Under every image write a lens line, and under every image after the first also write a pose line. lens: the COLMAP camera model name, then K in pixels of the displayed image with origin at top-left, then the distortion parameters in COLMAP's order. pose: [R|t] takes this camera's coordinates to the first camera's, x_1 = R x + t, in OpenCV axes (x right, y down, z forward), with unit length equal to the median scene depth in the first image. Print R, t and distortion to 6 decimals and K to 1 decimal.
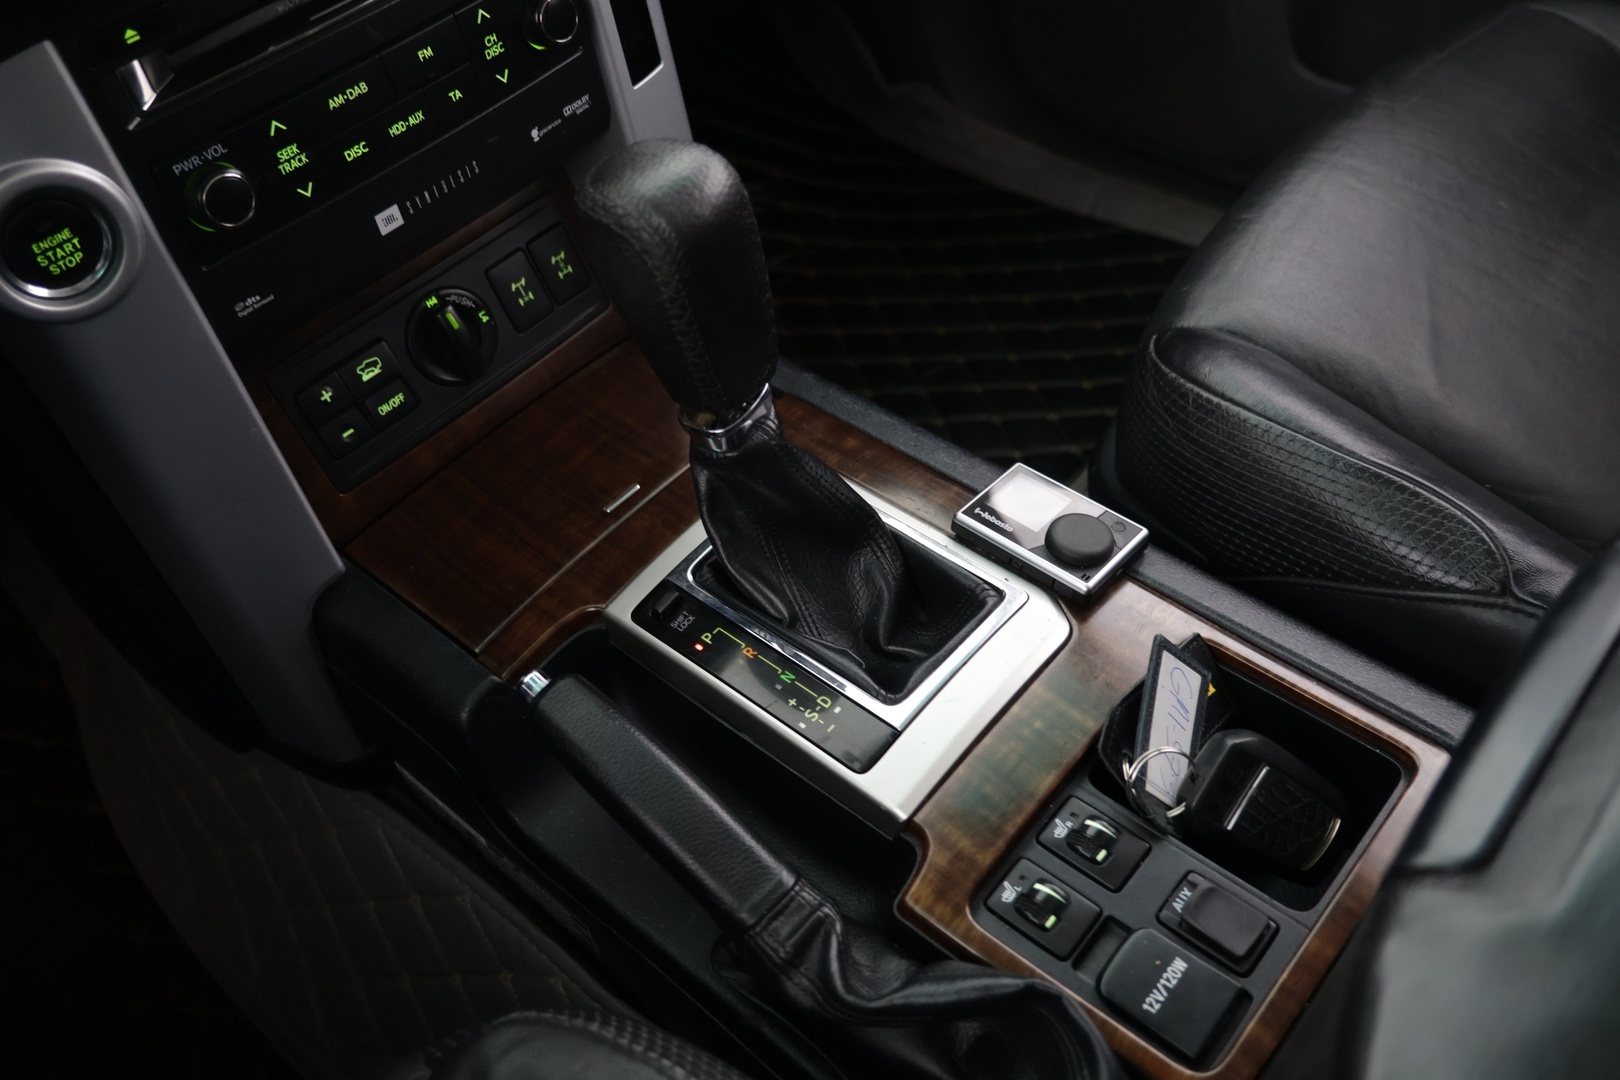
lens RADIAL K [[1369.7, 0, 814.0], [0, 1369.7, 535.8], [0, 0, 1]] dist [-0.039569, 0.040406]
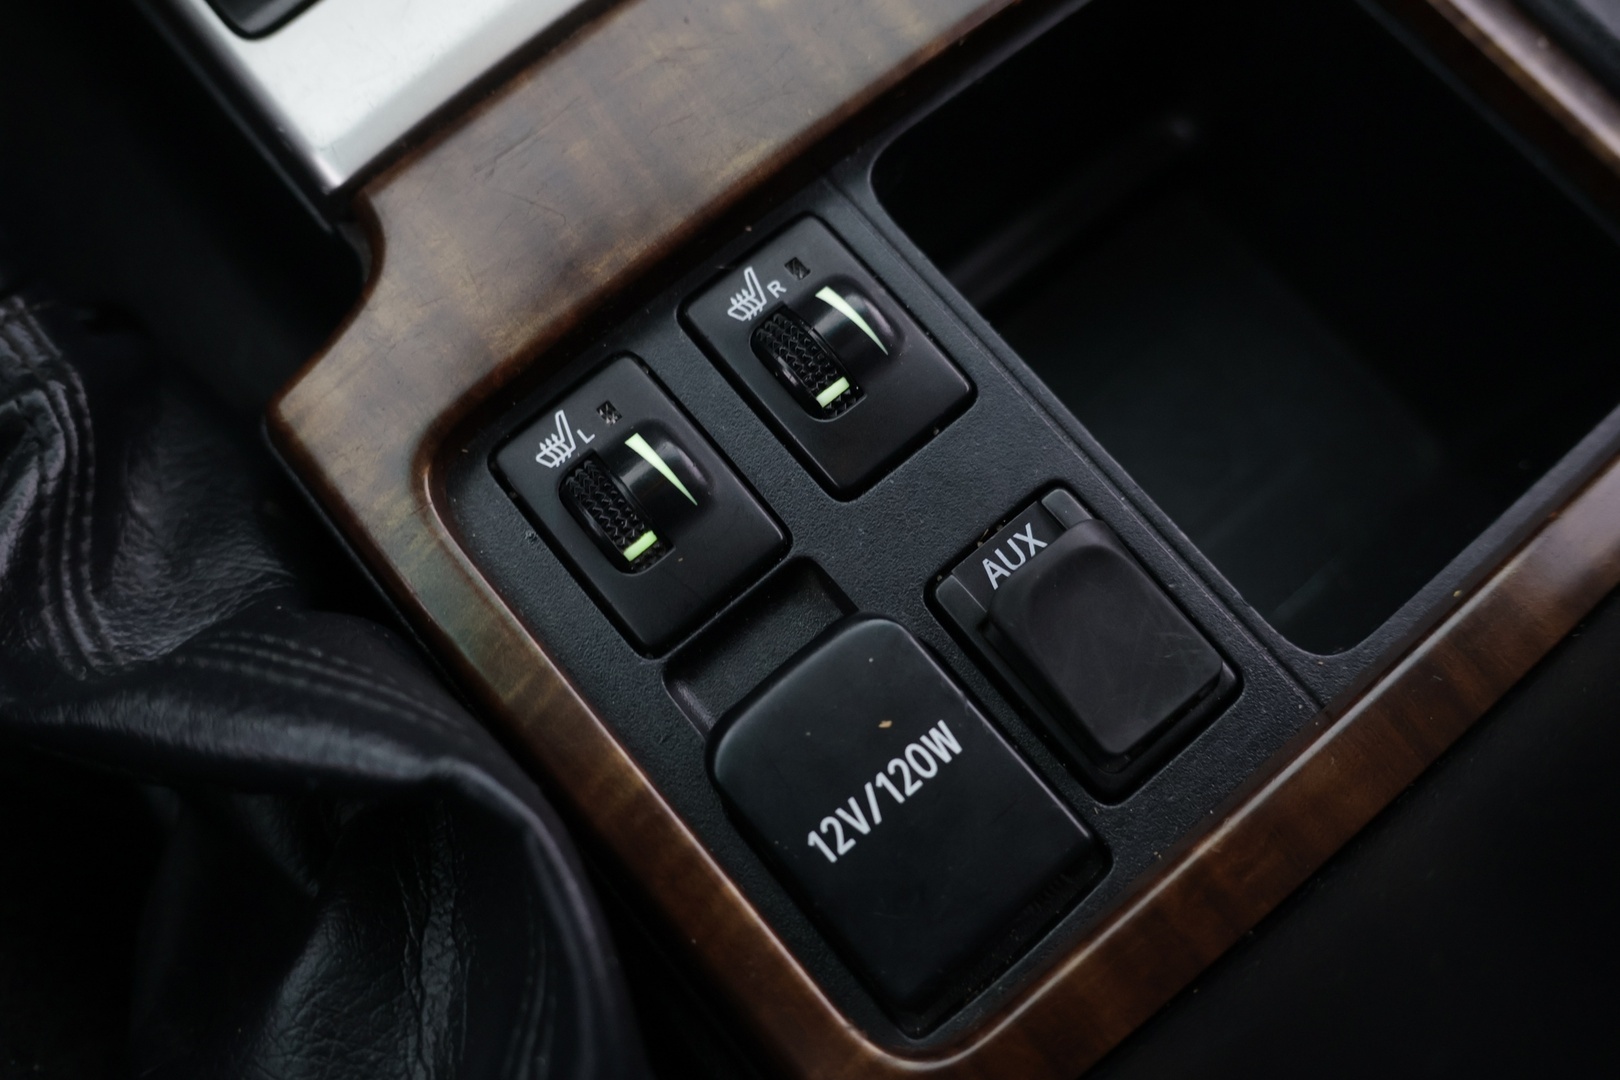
lens RADIAL K [[1369.7, 0, 810.0], [0, 1369.7, 544.2], [0, 0, 1]] dist [-0.039569, 0.040406]
pose [[0.982275, 0.179317, 0.054600, 0.187897], [-0.184459, 0.872917, 0.451653, 0.103792], [0.033328, -0.453719, 0.890522, 0.642929]]
